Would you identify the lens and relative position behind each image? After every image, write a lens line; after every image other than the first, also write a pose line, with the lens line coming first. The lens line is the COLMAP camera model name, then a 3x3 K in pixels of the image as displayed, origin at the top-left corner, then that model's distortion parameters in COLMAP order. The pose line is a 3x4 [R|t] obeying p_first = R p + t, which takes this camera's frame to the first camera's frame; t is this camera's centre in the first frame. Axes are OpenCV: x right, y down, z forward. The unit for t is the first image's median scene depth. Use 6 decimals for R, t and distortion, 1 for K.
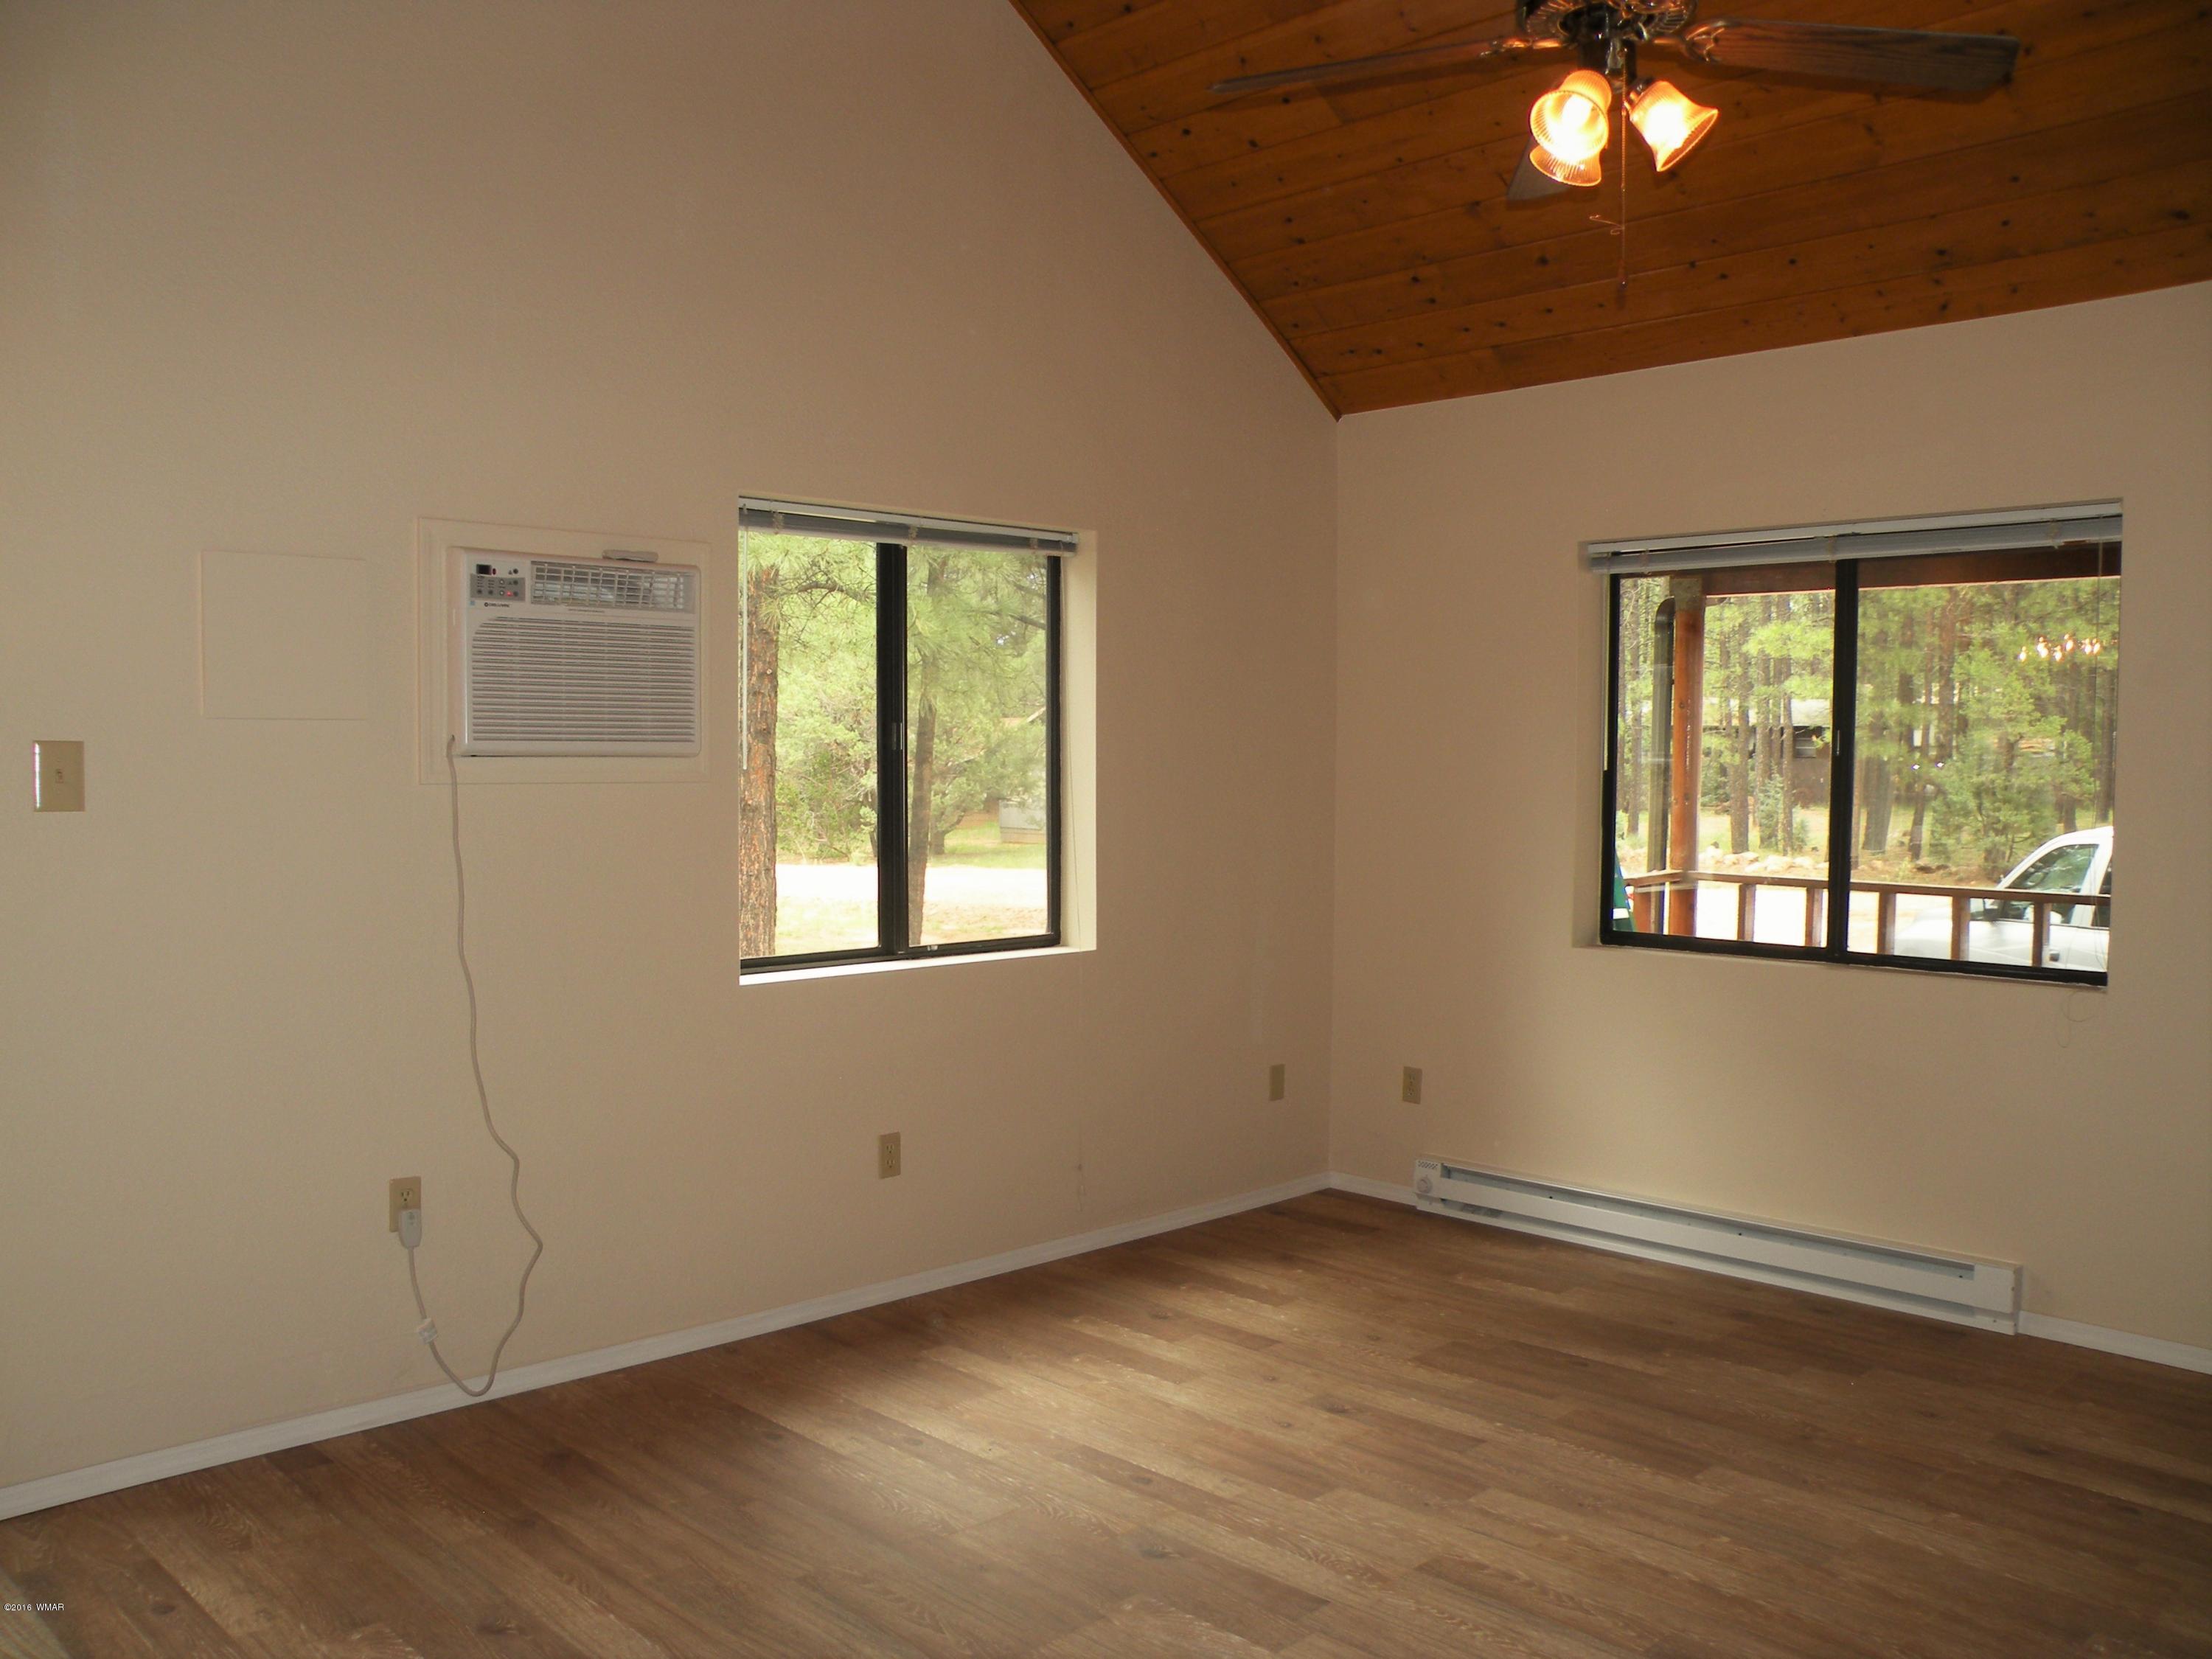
lens RADIAL K [[1801.9, 0, 1101.4], [0, 1801.9, 863.4], [0, 0, 1]] dist [-0.171165, 0.166468]
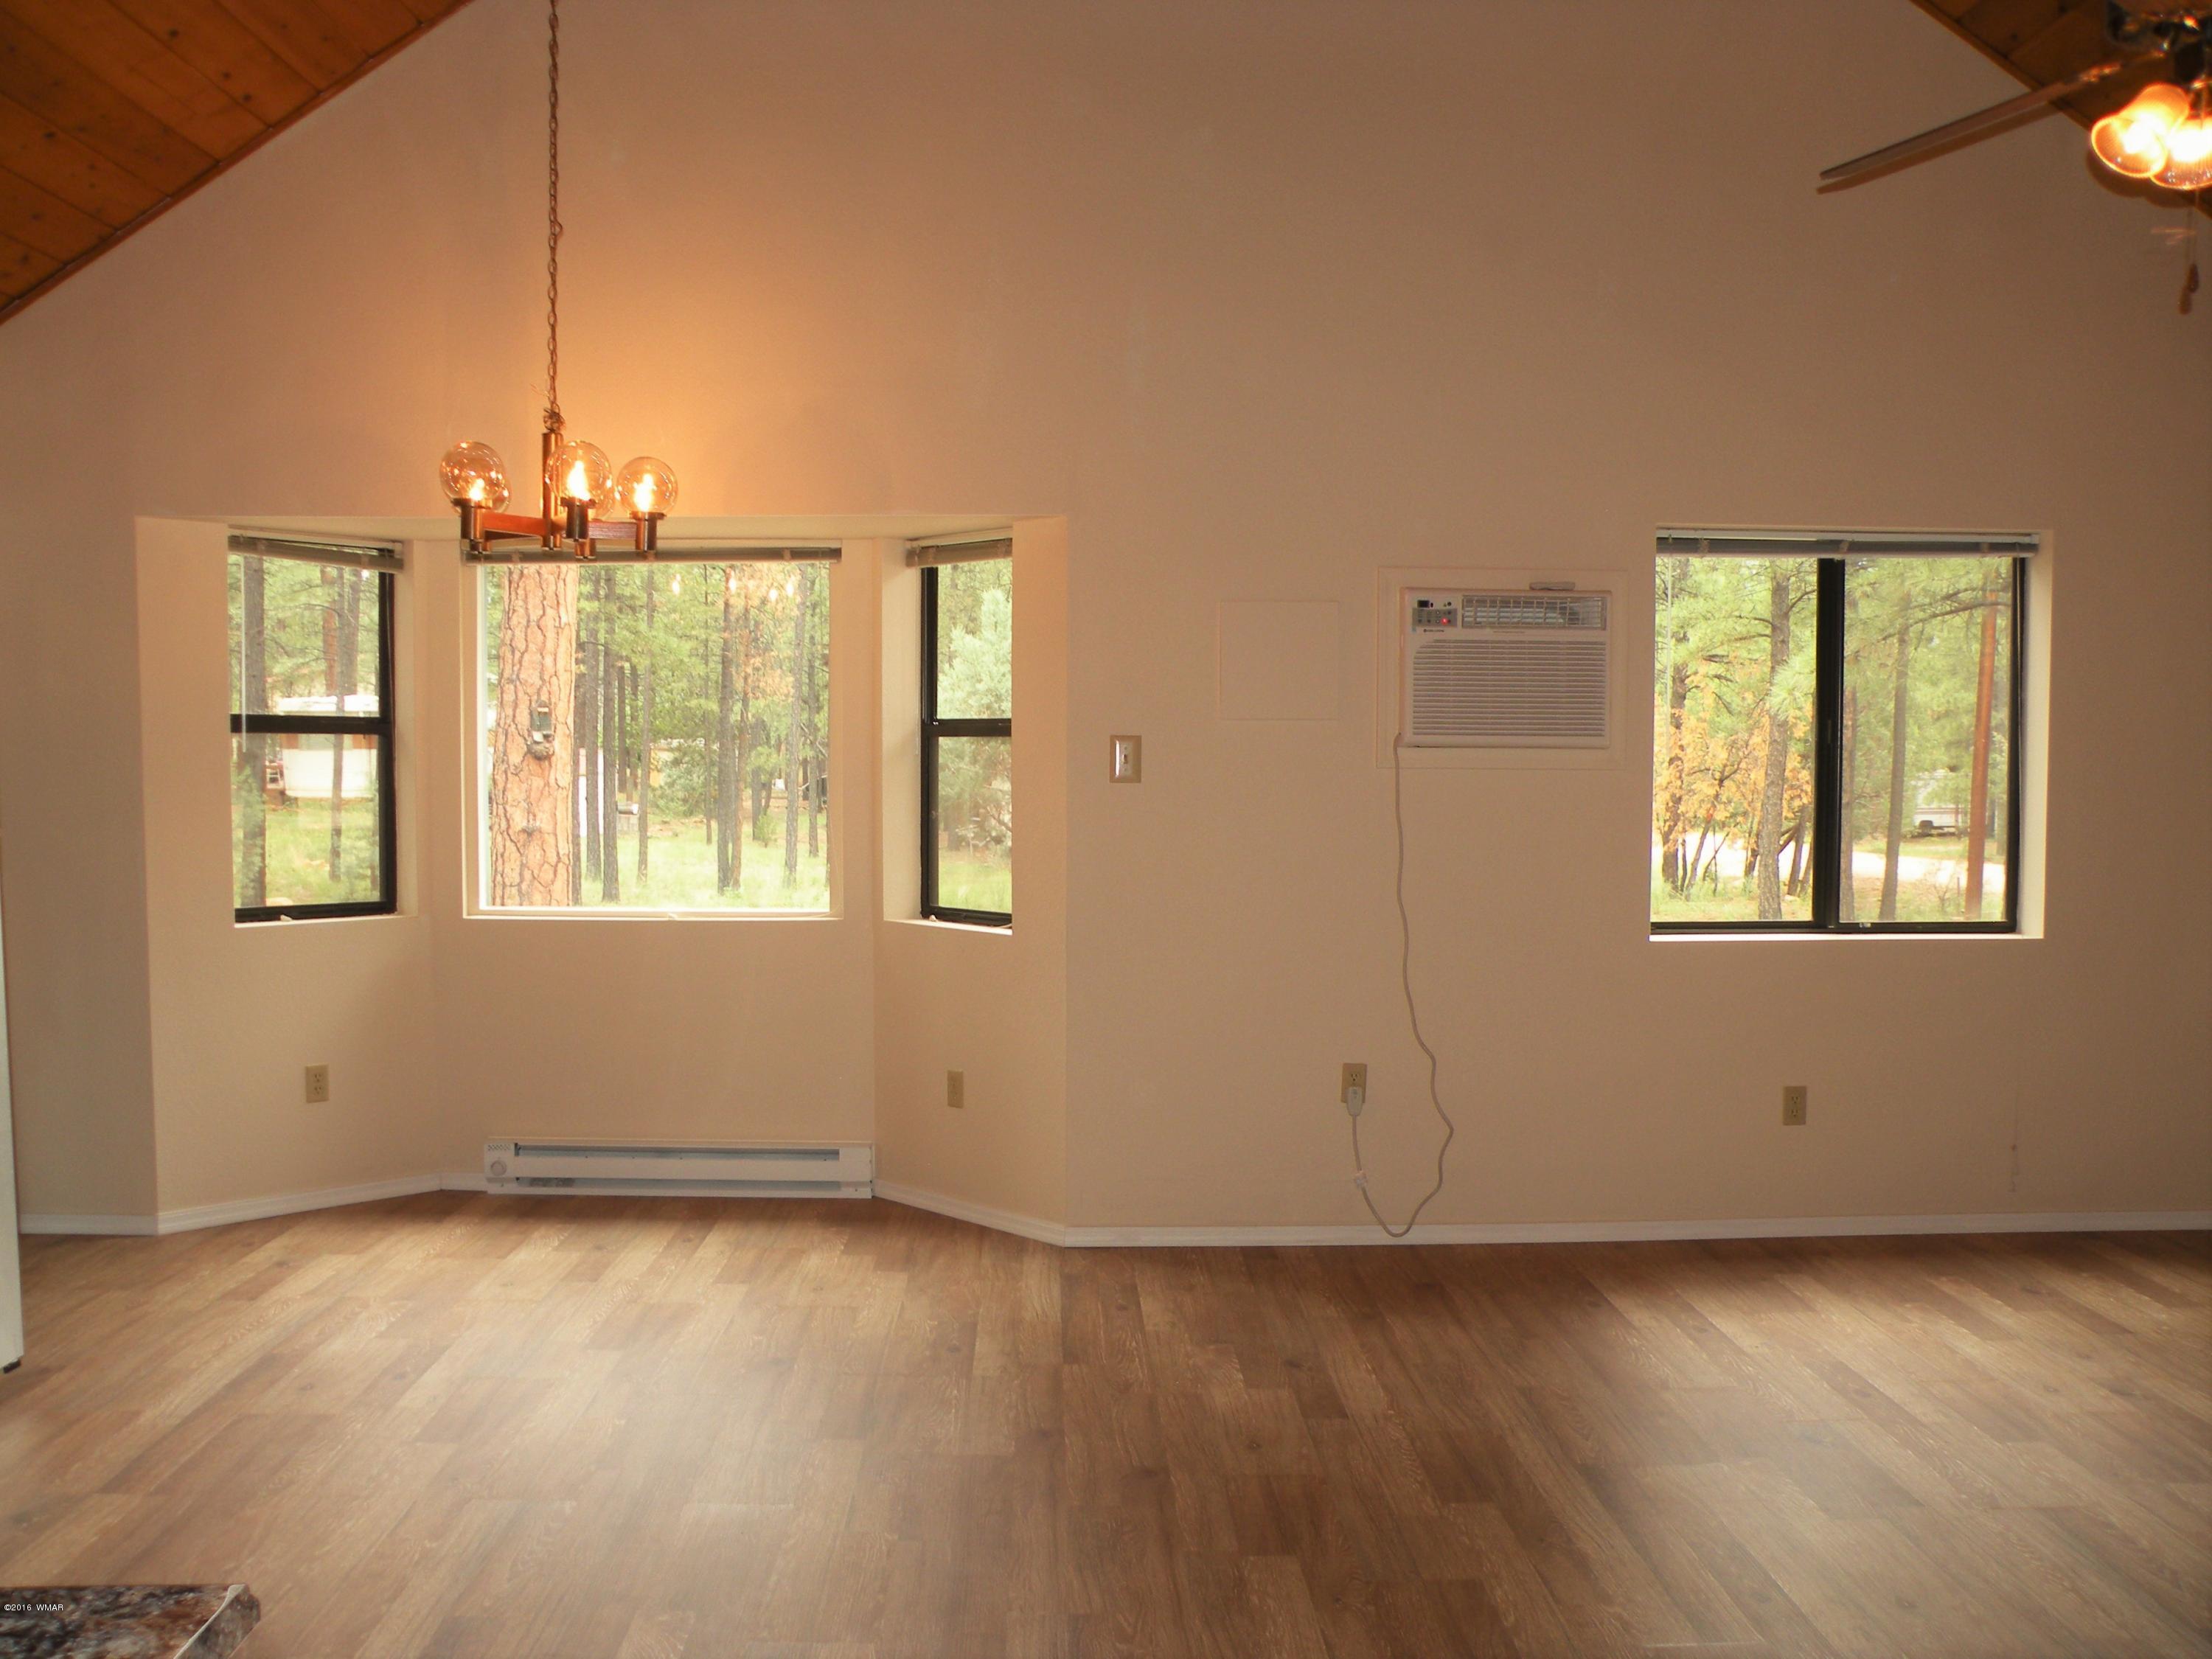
lens RADIAL K [[1801.9, 0, 1101.4], [0, 1801.9, 863.4], [0, 0, 1]] dist [-0.171165, 0.166468]
pose [[0.731883, 0.037903, -0.680376, 0.368850], [-0.037953, 0.999169, 0.014836, 0.014325], [0.680373, 0.014964, 0.732713, -0.125051]]
